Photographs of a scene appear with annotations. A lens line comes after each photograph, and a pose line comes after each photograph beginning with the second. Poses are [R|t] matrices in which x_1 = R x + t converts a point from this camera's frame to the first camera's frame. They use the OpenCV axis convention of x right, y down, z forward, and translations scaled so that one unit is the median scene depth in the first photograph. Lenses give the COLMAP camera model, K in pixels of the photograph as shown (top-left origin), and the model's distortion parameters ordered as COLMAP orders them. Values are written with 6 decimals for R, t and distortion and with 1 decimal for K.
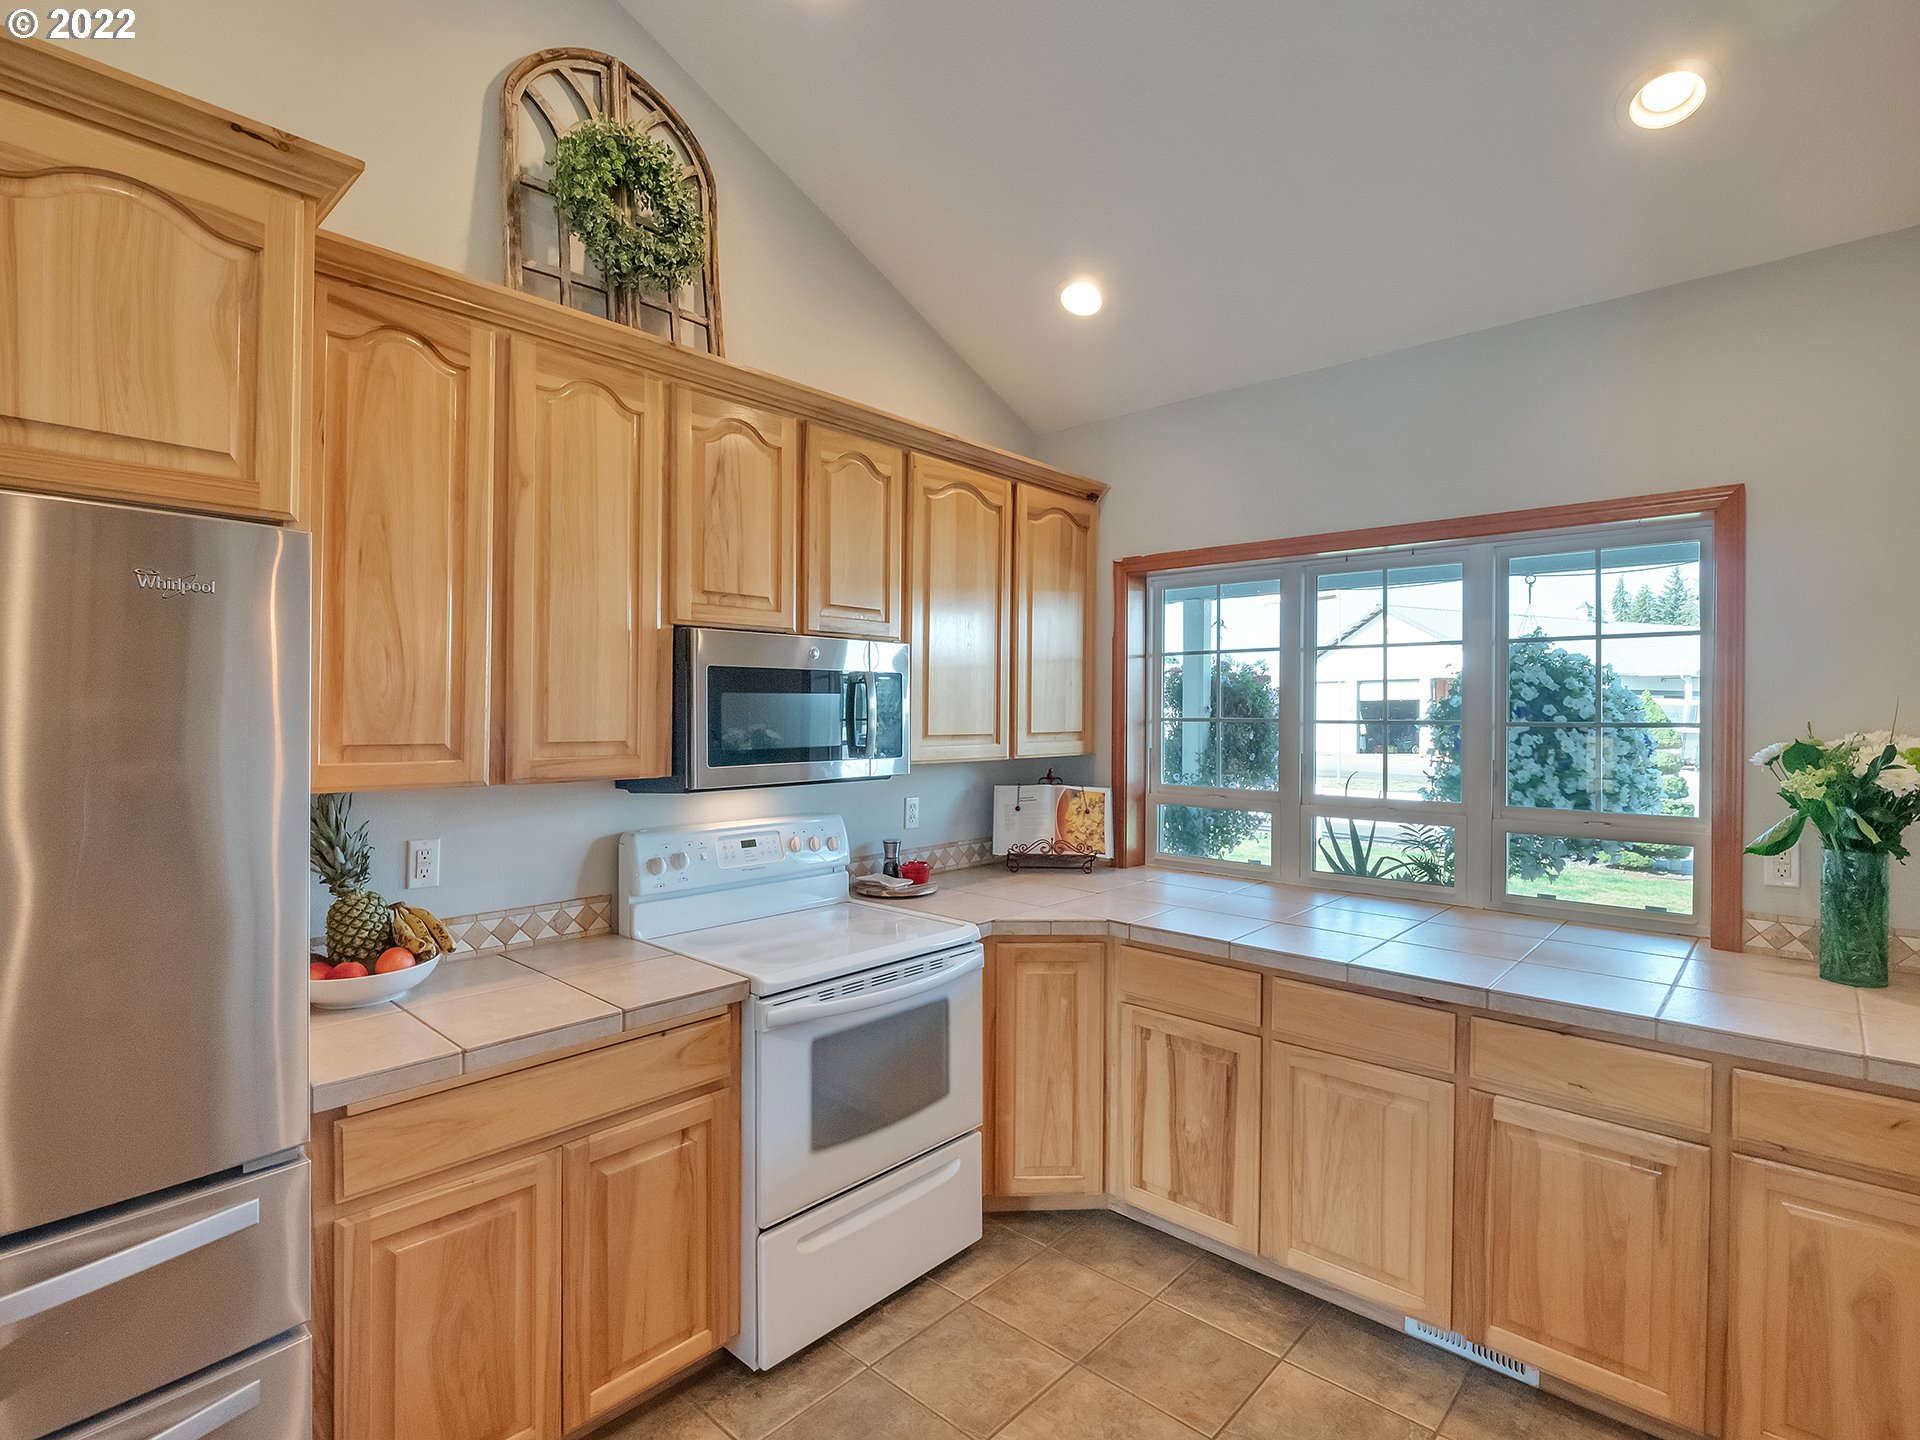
lens RADIAL K [[955.1, 0, 957.8], [0, 955.1, 717.9], [0, 0, 1]] dist [-0.002310, -0.001373]
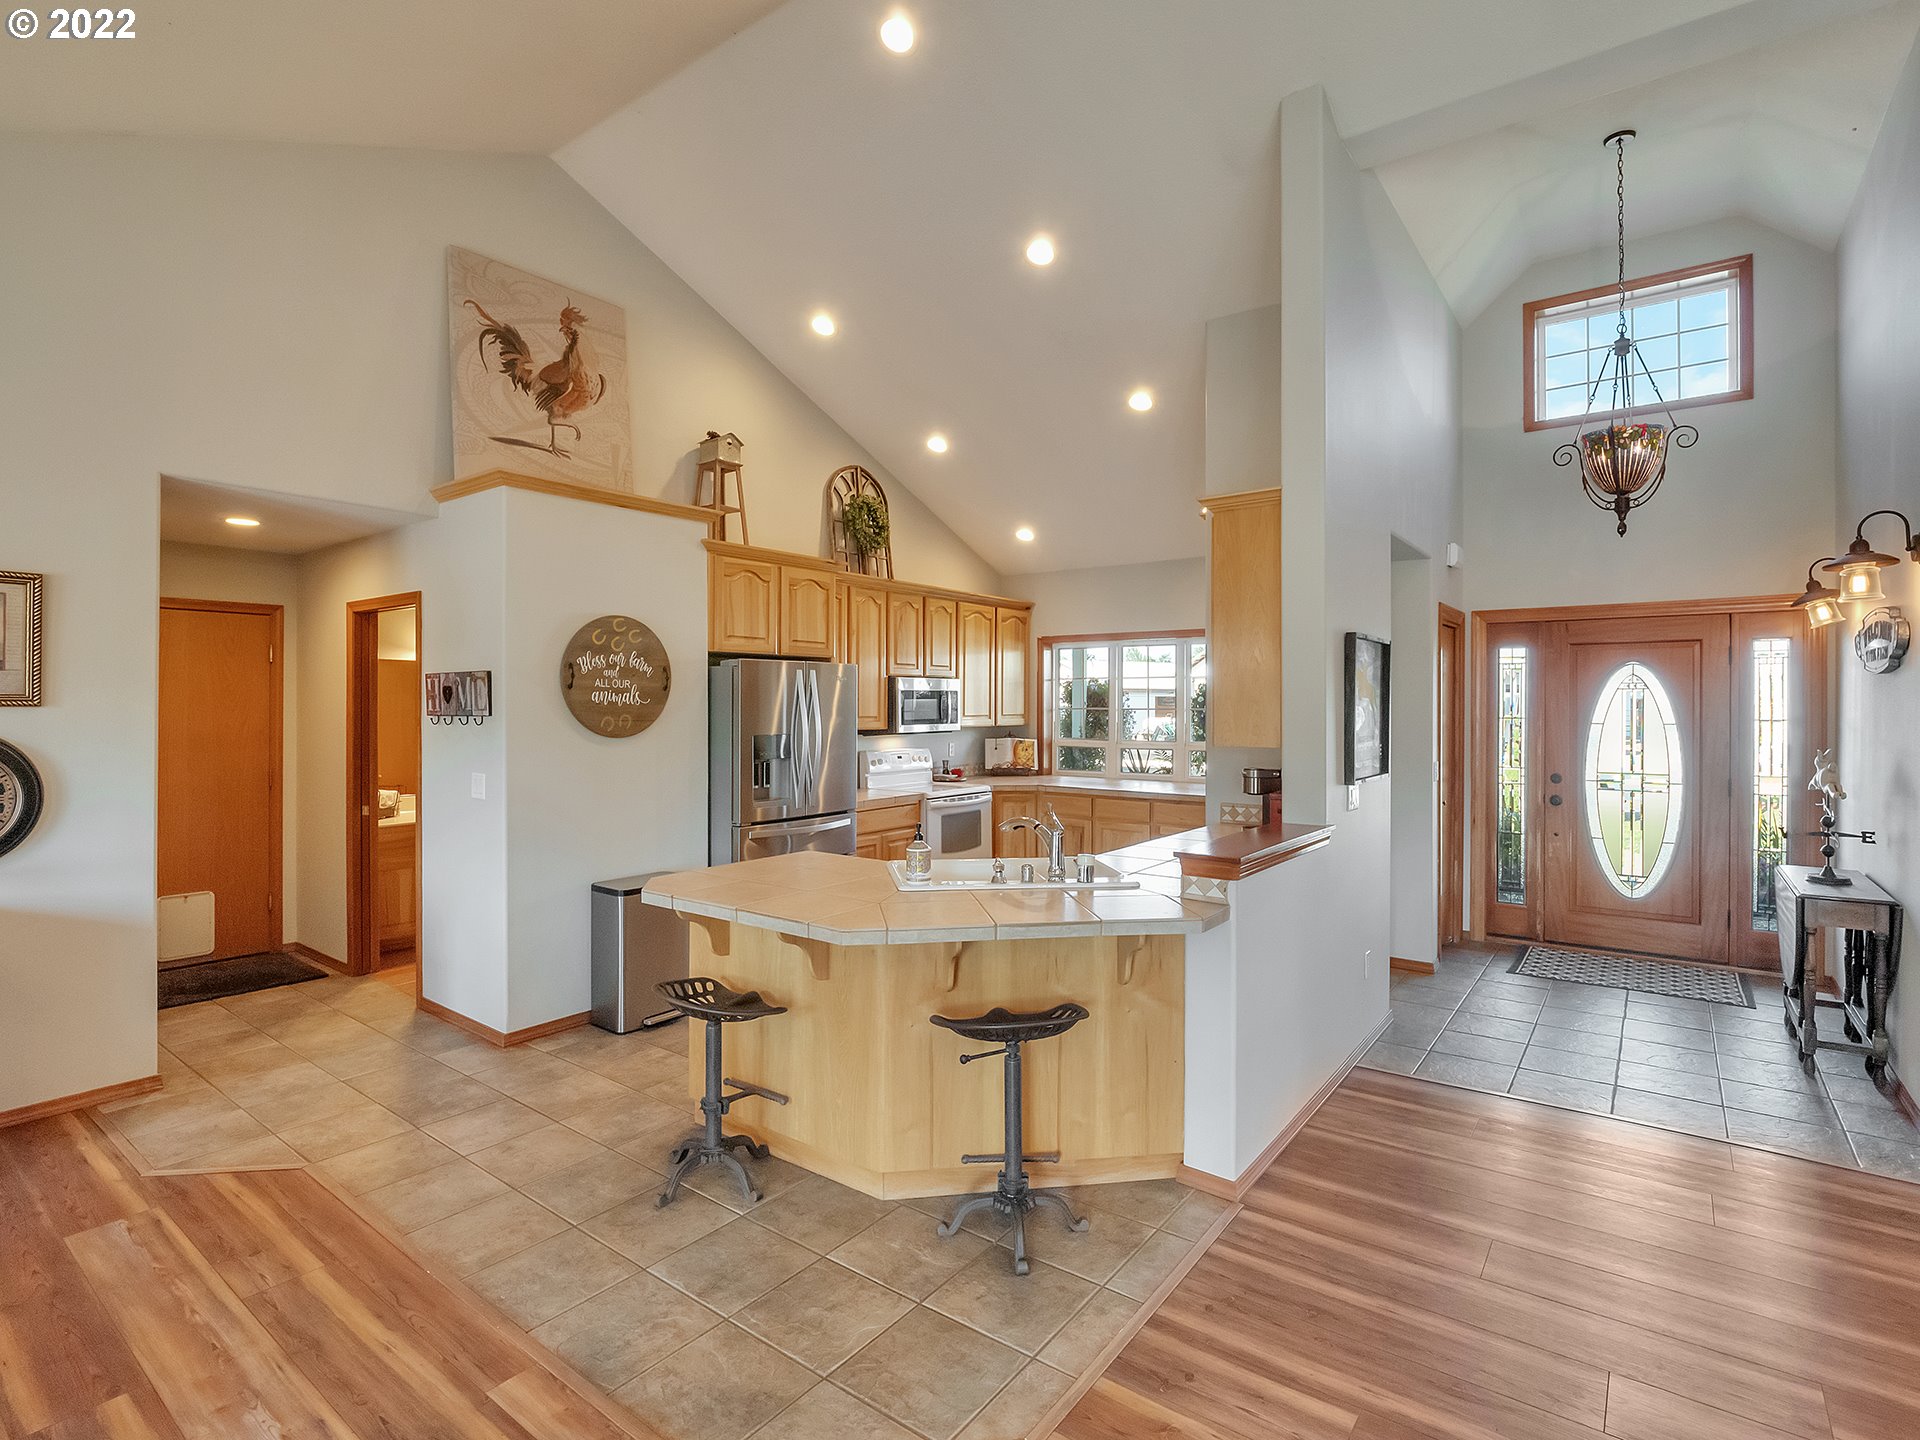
lens RADIAL K [[955.1, 0, 959.3], [0, 955.1, 713.9], [0, 0, 1]] dist [-0.002310, -0.001373]
pose [[0.995605, -0.004169, 0.093558, -0.247058], [0.003775, 0.999983, 0.004388, 0.002941], [-0.093574, -0.004016, 0.995604, -1.304695]]
